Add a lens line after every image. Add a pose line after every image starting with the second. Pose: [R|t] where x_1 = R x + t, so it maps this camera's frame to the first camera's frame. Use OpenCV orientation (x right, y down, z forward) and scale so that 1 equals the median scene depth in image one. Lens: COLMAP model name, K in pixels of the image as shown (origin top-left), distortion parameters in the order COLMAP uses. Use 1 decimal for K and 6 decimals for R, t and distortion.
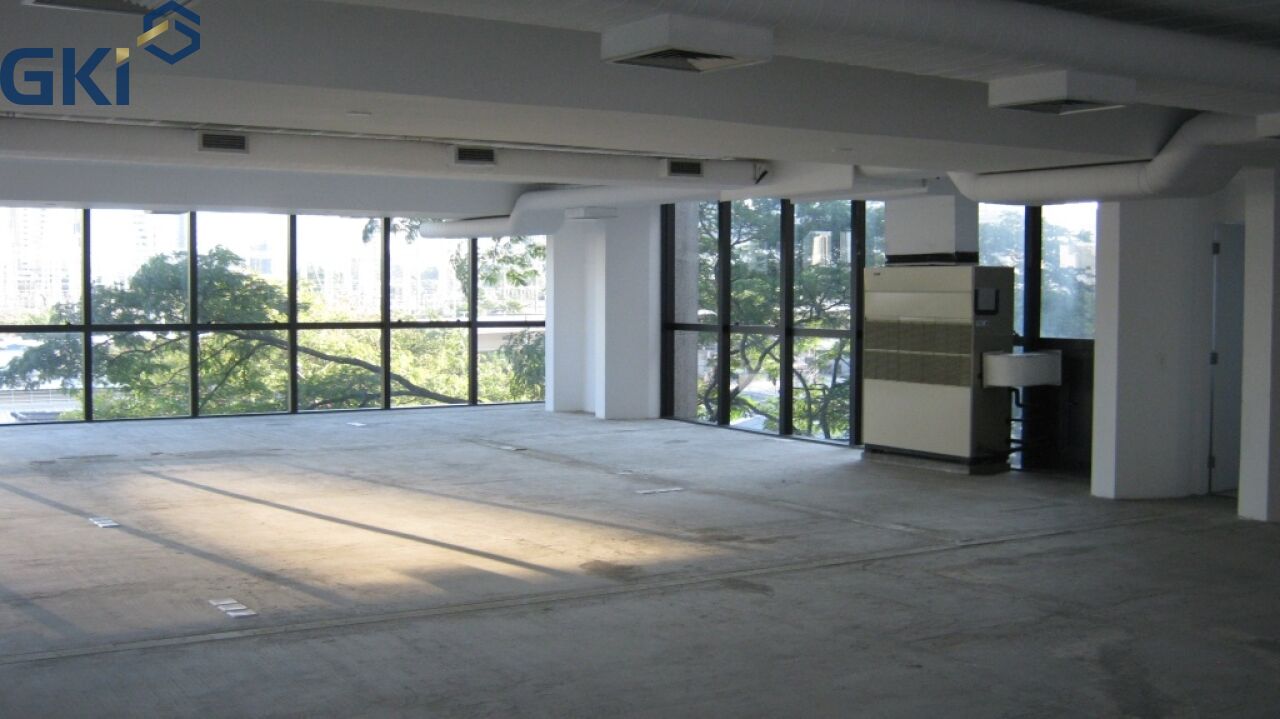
lens RADIAL K [[1443.2, 0, 628.6], [0, 1443.2, 360.7], [0, 0, 1]] dist [-0.087400, -0.014409]
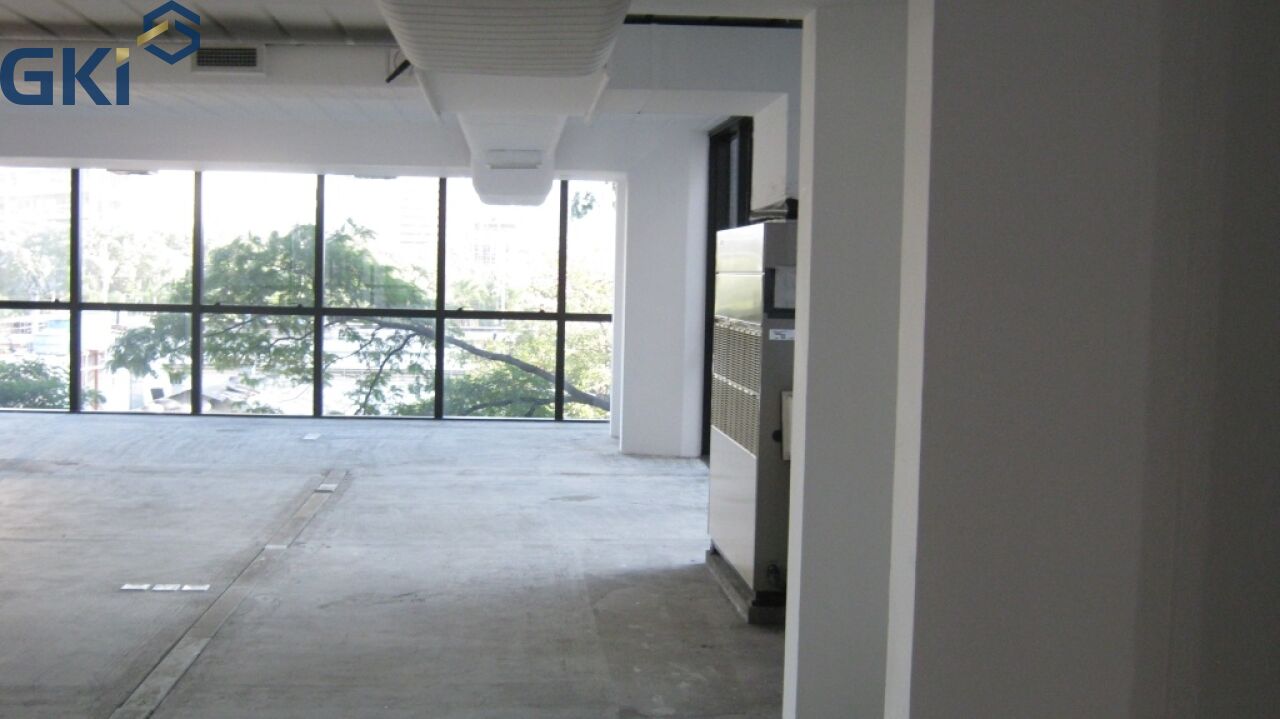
lens RADIAL K [[1443.2, 0, 628.6], [0, 1443.2, 360.7], [0, 0, 1]] dist [-0.087400, -0.014409]
pose [[0.895235, 0.045123, -0.443303, 0.268394], [-0.044950, 0.998930, 0.010904, -0.012299], [0.443320, 0.010165, 0.896306, 0.314639]]
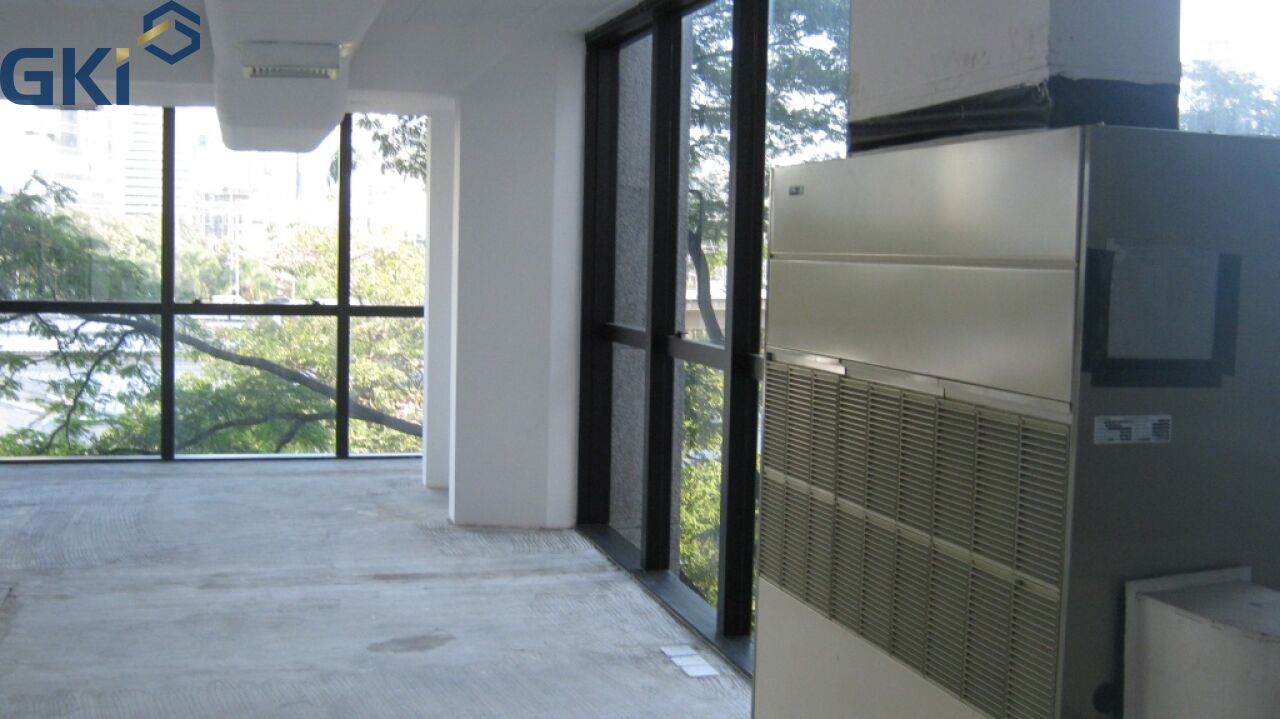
lens RADIAL K [[1443.2, 0, 628.6], [0, 1443.2, 360.7], [0, 0, 1]] dist [-0.087400, -0.014409]
pose [[0.960595, 0.042408, -0.274699, 0.146285], [-0.037630, 0.999035, 0.022642, -0.023133], [0.275394, -0.011413, 0.961264, 0.497275]]
